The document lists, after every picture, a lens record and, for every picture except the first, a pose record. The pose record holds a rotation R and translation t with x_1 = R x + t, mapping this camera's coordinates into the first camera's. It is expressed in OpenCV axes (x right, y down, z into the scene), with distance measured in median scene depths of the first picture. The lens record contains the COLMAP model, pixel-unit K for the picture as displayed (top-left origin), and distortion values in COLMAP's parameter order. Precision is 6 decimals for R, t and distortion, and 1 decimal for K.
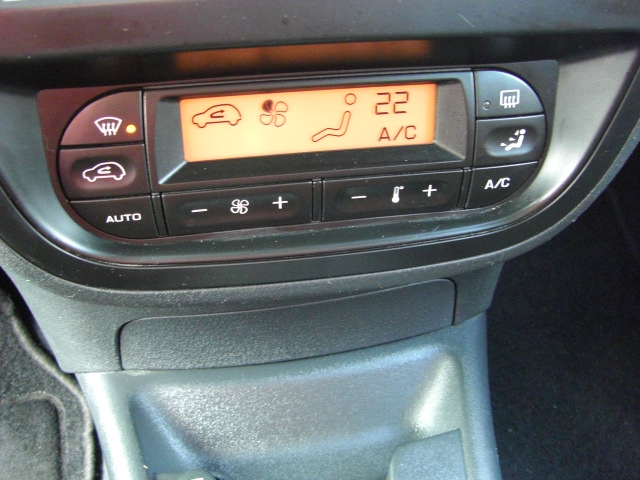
lens RADIAL K [[734.1, 0, 303.7], [0, 734.1, 239.9], [0, 0, 1]] dist [-0.201233, 0.169543]
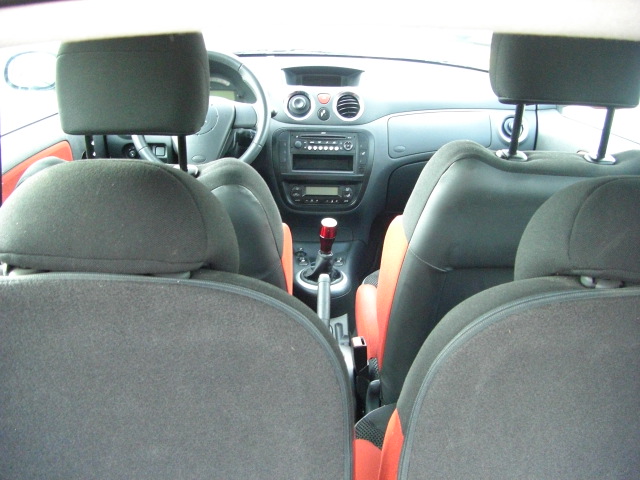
lens RADIAL K [[734.1, 0, 303.7], [0, 734.1, 239.9], [0, 0, 1]] dist [-0.201233, 0.169543]
pose [[0.988112, 0.067143, -0.138297, 0.610060], [-0.098652, 0.966870, -0.235436, 1.438099], [0.117907, 0.246281, 0.962000, -4.195779]]
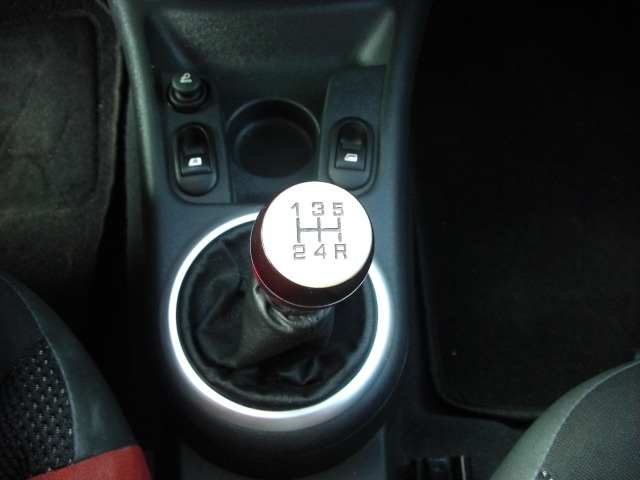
lens RADIAL K [[734.1, 0, 303.7], [0, 734.1, 239.9], [0, 0, 1]] dist [-0.201233, 0.169543]
pose [[0.993164, 0.113903, -0.025516, 0.131753], [-0.088785, 0.879071, 0.468350, -0.065795], [0.075777, -0.462883, 0.883174, -0.346171]]
